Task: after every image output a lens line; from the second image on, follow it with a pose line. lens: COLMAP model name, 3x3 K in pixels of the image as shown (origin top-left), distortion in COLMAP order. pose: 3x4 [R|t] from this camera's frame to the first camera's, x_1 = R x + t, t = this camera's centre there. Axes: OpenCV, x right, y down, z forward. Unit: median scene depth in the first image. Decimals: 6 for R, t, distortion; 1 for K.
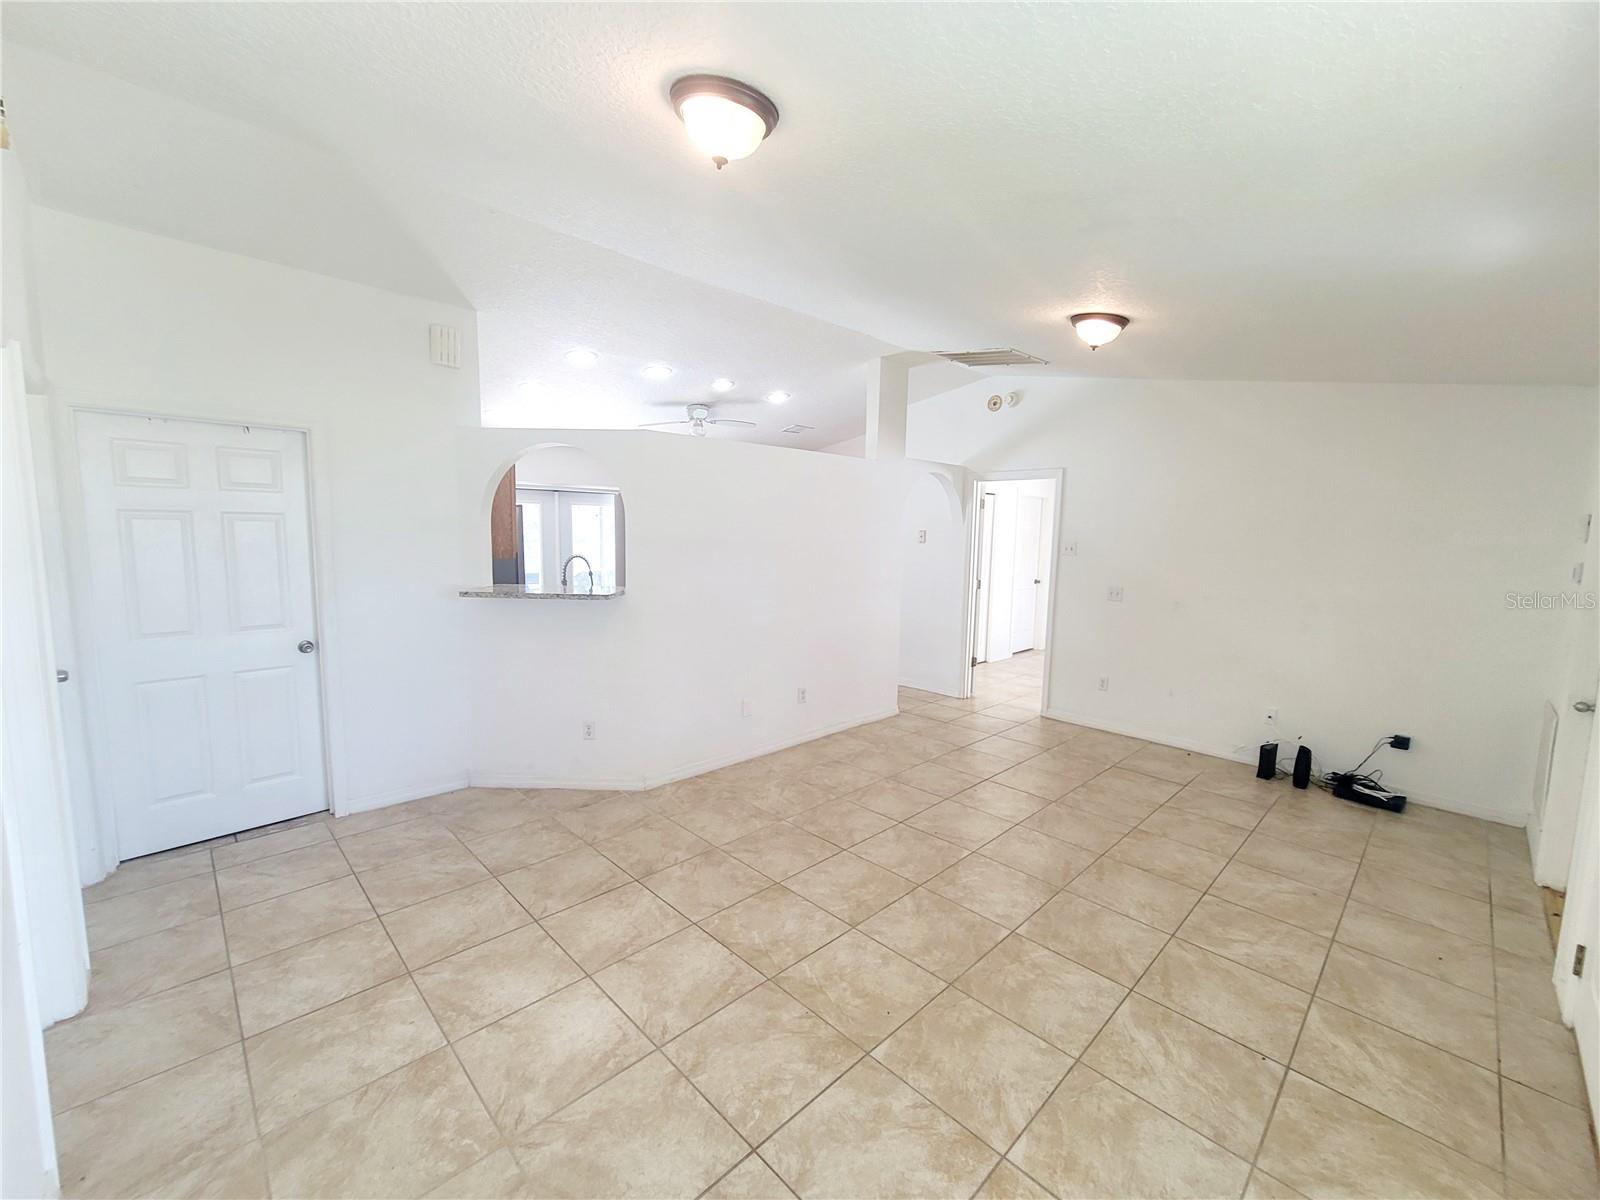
lens RADIAL K [[658.6, 0, 801.5], [0, 658.6, 601.3], [0, 0, 1]] dist [0.000954, -0.000117]
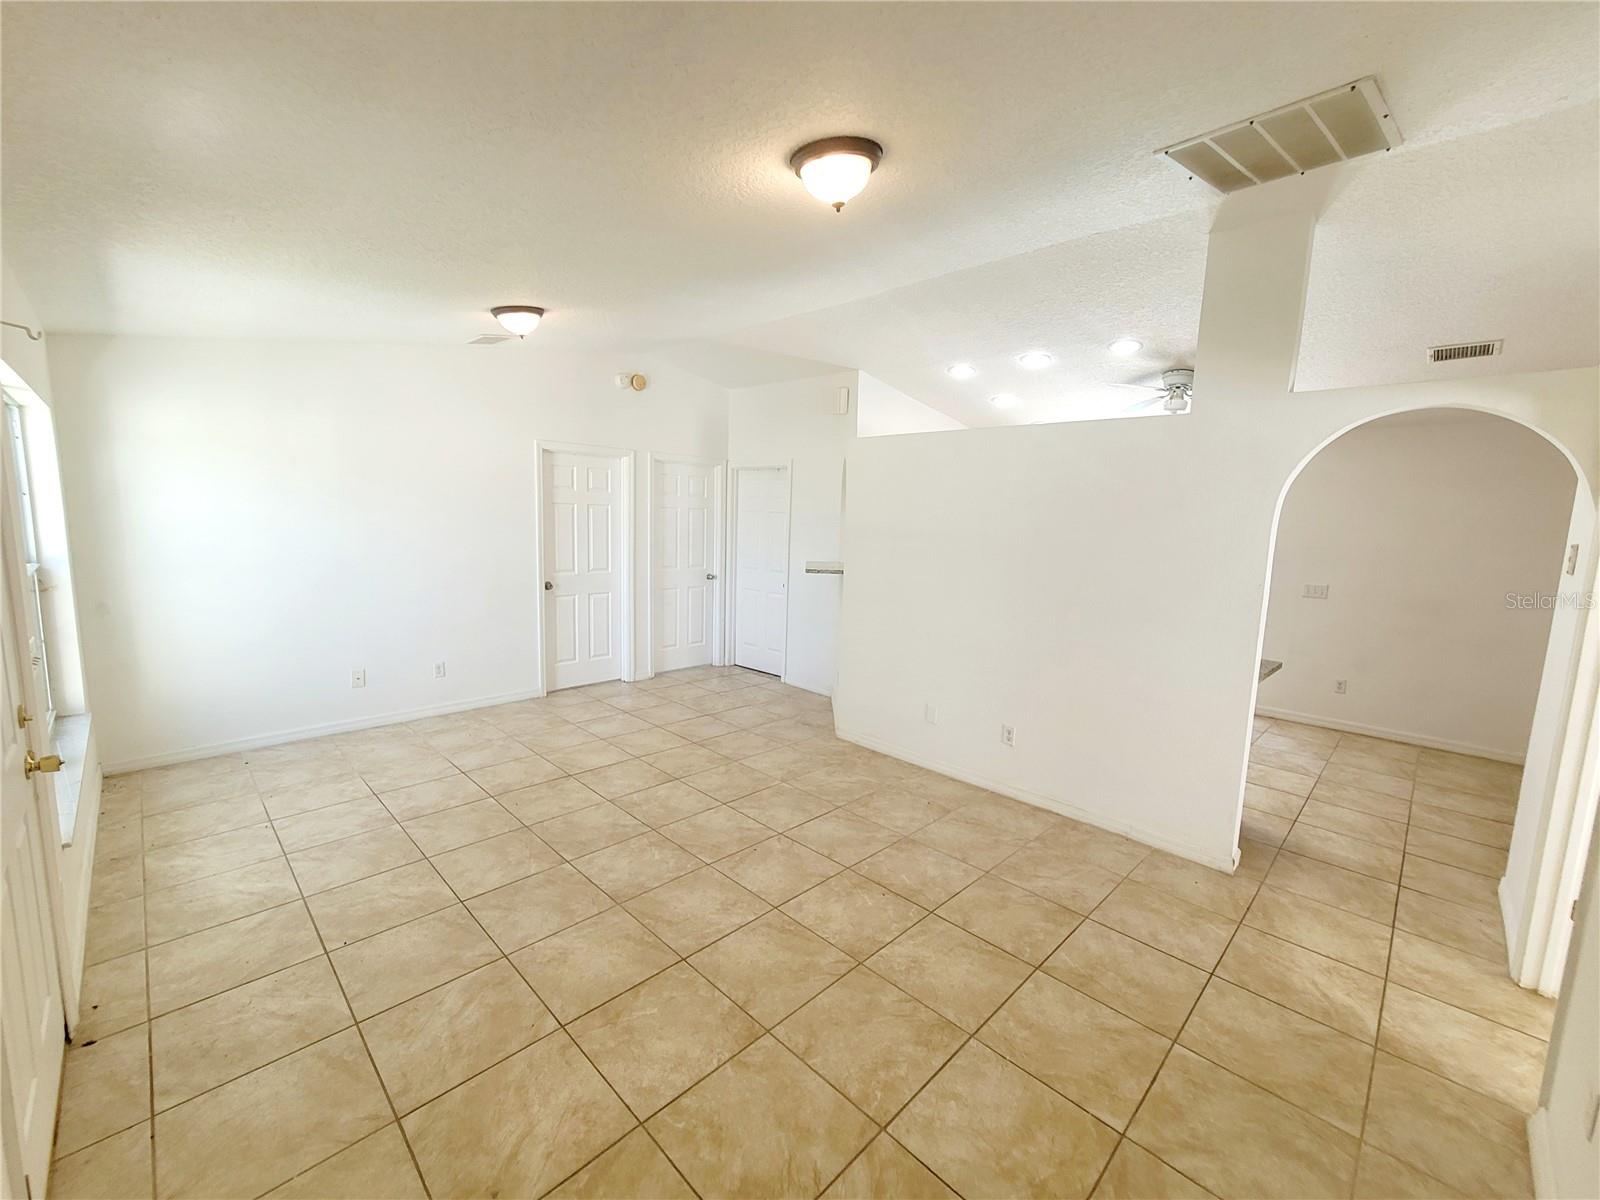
lens RADIAL K [[658.6, 0, 800.0], [0, 658.6, 603.4], [0, 0, 1]] dist [0.000954, -0.000117]
pose [[0.010380, 0.116604, -0.993124, 1.164094], [-0.144630, 0.982909, 0.113893, -0.100707], [0.989431, 0.142453, 0.027067, 1.084687]]
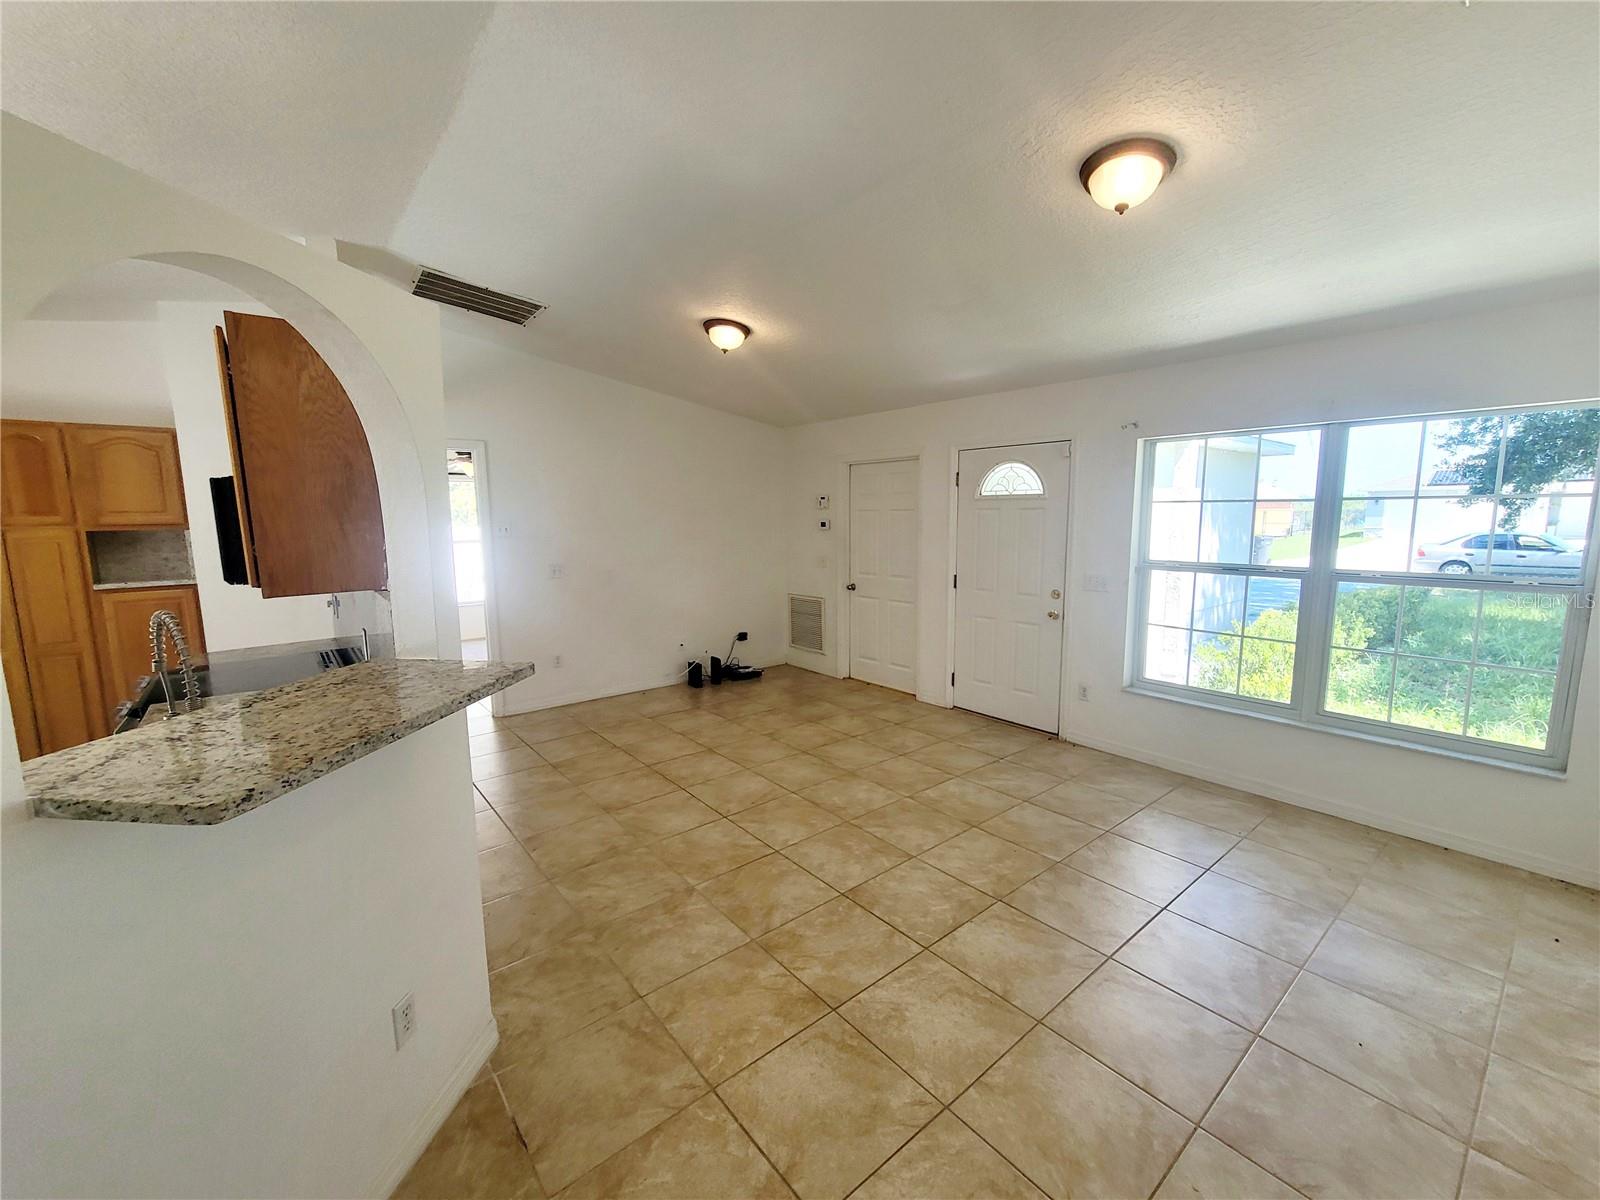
lens RADIAL K [[658.6, 0, 811.9], [0, 658.6, 602.2], [0, 0, 1]] dist [0.000954, -0.000117]
pose [[0.076788, -0.157302, 0.984561, -0.826513], [0.123522, 0.981370, 0.147158, -0.107070], [-0.989366, 0.110315, 0.094788, 0.851060]]
